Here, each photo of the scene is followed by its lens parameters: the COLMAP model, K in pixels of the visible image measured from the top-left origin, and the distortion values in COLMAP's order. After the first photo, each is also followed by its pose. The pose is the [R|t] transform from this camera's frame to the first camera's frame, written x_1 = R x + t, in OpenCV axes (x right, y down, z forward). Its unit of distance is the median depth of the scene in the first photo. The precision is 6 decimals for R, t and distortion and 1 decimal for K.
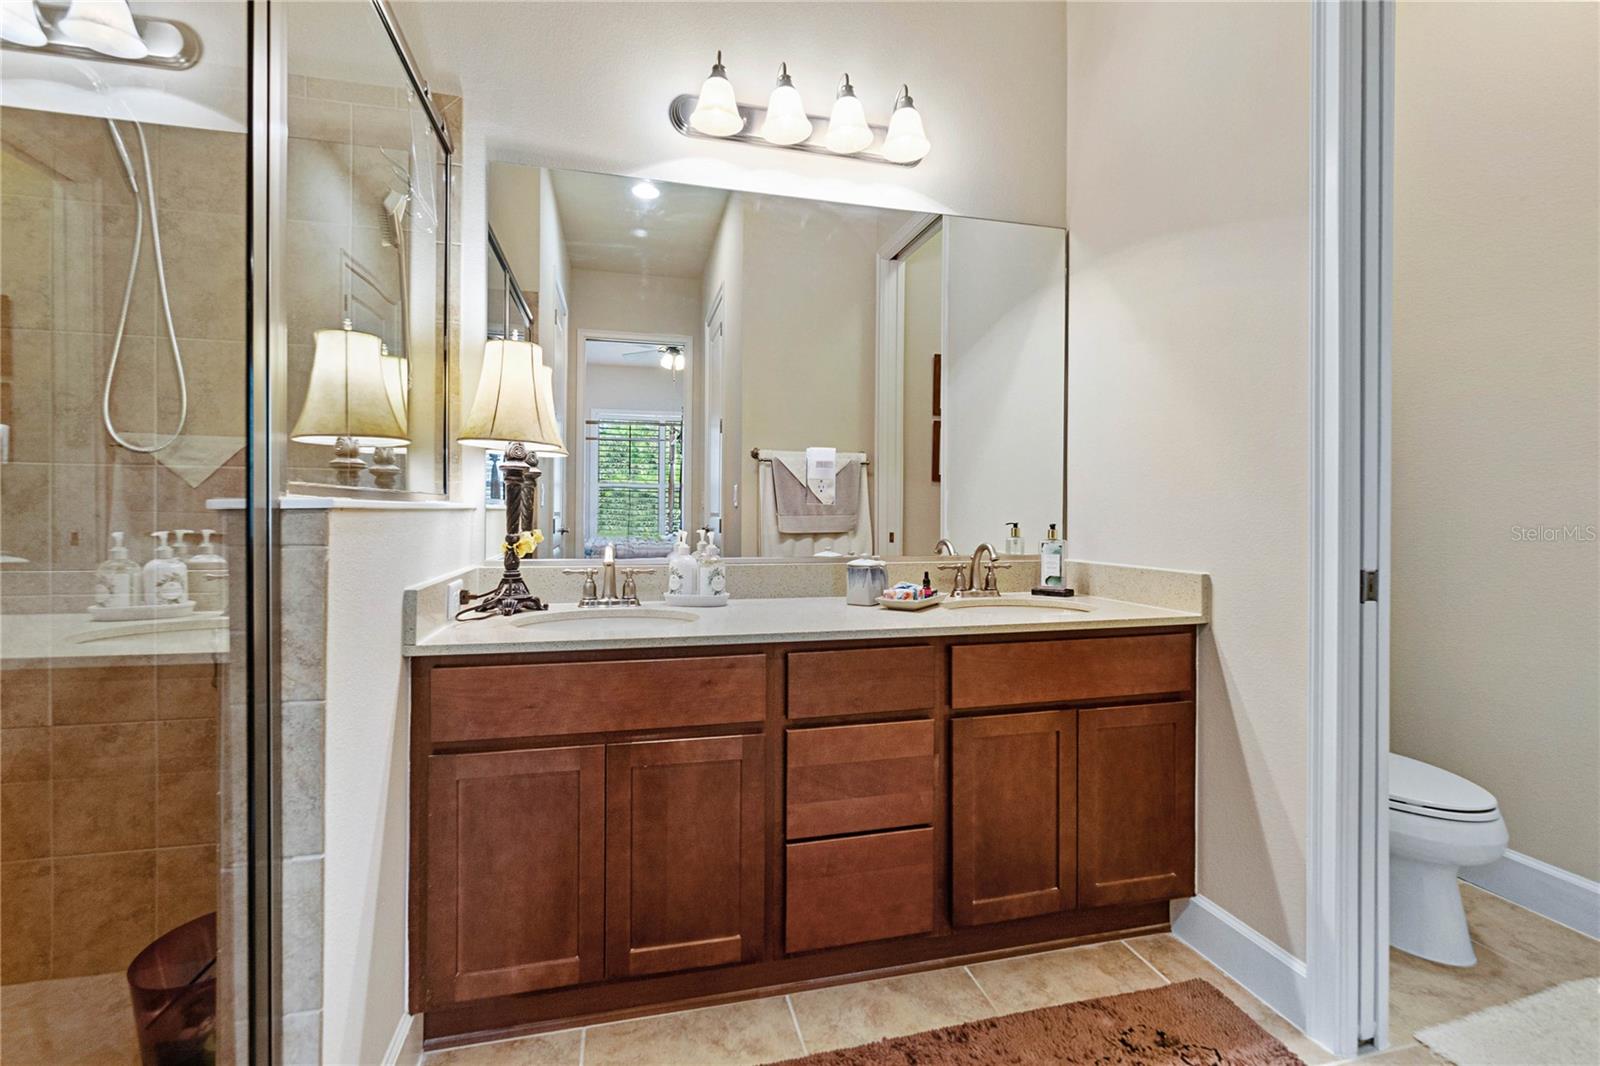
lens RADIAL K [[694.1, 0, 799.1], [0, 694.1, 516.4], [0, 0, 1]] dist [-0.005305, -0.000185]
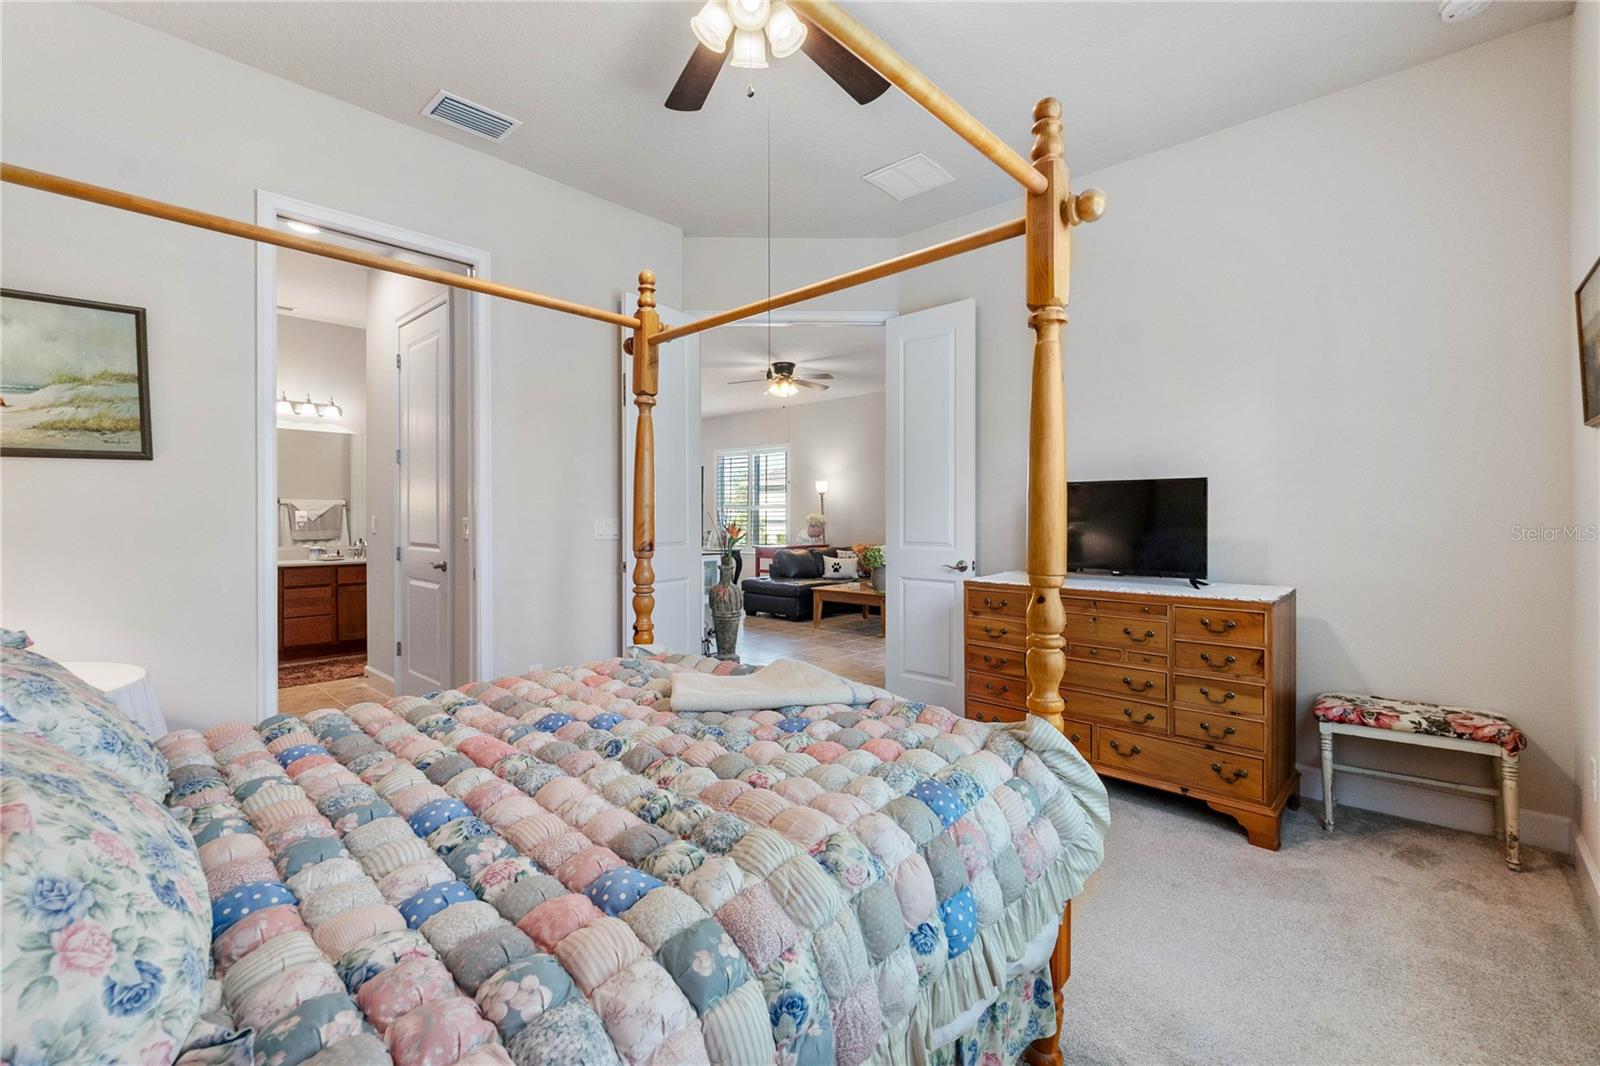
lens RADIAL K [[694.1, 0, 799.8], [0, 694.1, 523.0], [0, 0, 1]] dist [-0.005305, -0.000185]
pose [[0.844276, -0.006017, 0.535875, 0.299571], [0.004399, 0.999981, 0.004296, -0.059023], [-0.535891, -0.001270, 0.844286, -3.249119]]
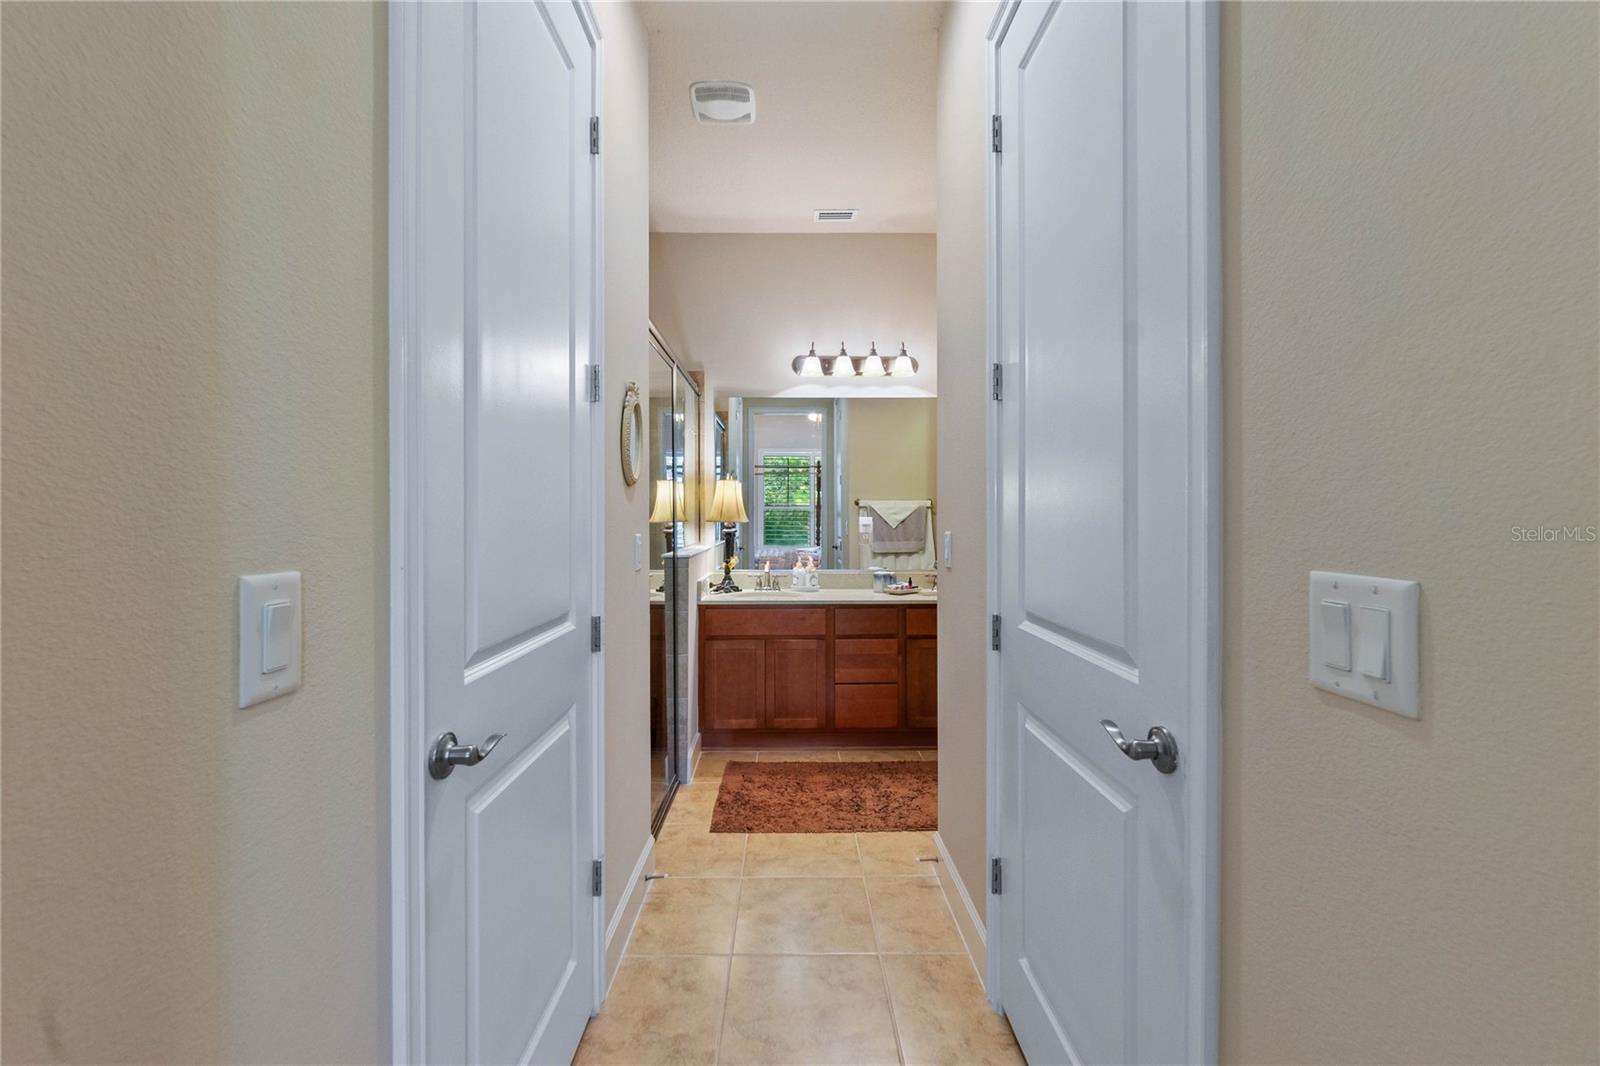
lens RADIAL K [[694.1, 0, 797.0], [0, 694.1, 528.0], [0, 0, 1]] dist [-0.005305, -0.000185]
pose [[0.972438, -0.004901, -0.233109, 0.375690], [0.007151, 0.999936, 0.008808, -0.101979], [0.233051, -0.010232, 0.972411, -1.264463]]
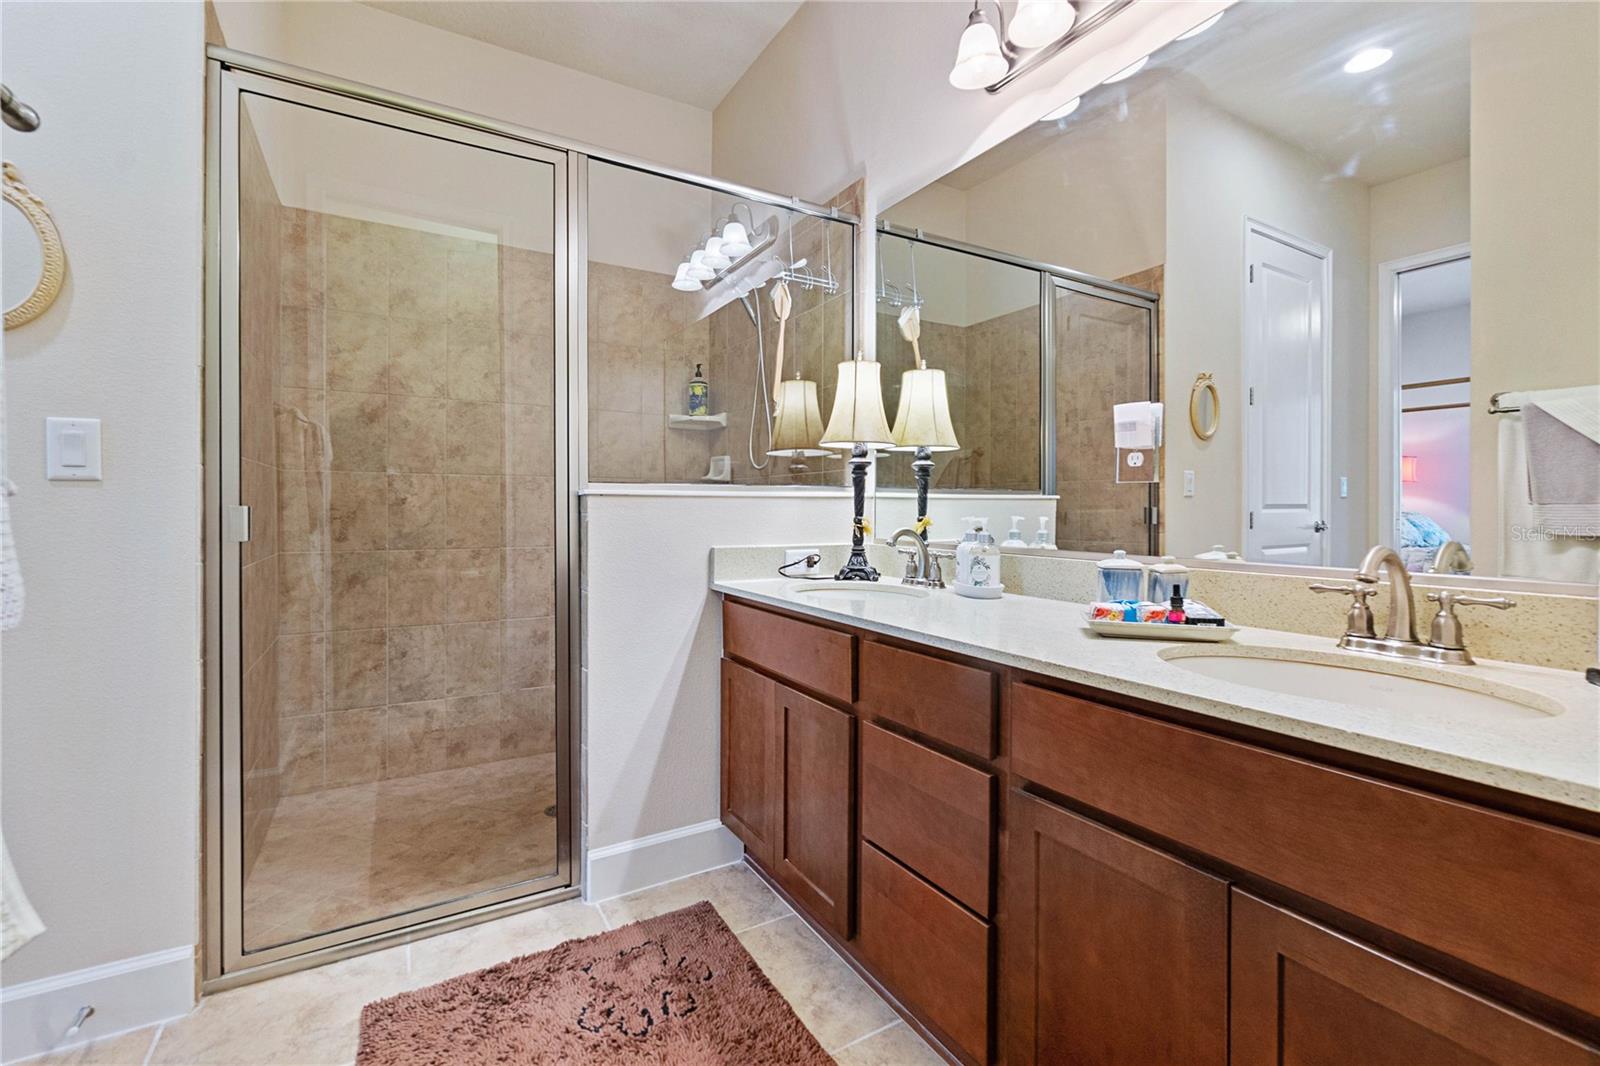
lens RADIAL K [[694.1, 0, 787.3], [0, 694.1, 511.4], [0, 0, 1]] dist [-0.005305, -0.000185]
pose [[0.269207, -0.002855, -0.963078, 0.746496], [-0.005764, 0.999973, -0.004576, 0.022696], [0.963065, 0.006783, 0.269183, 0.547251]]
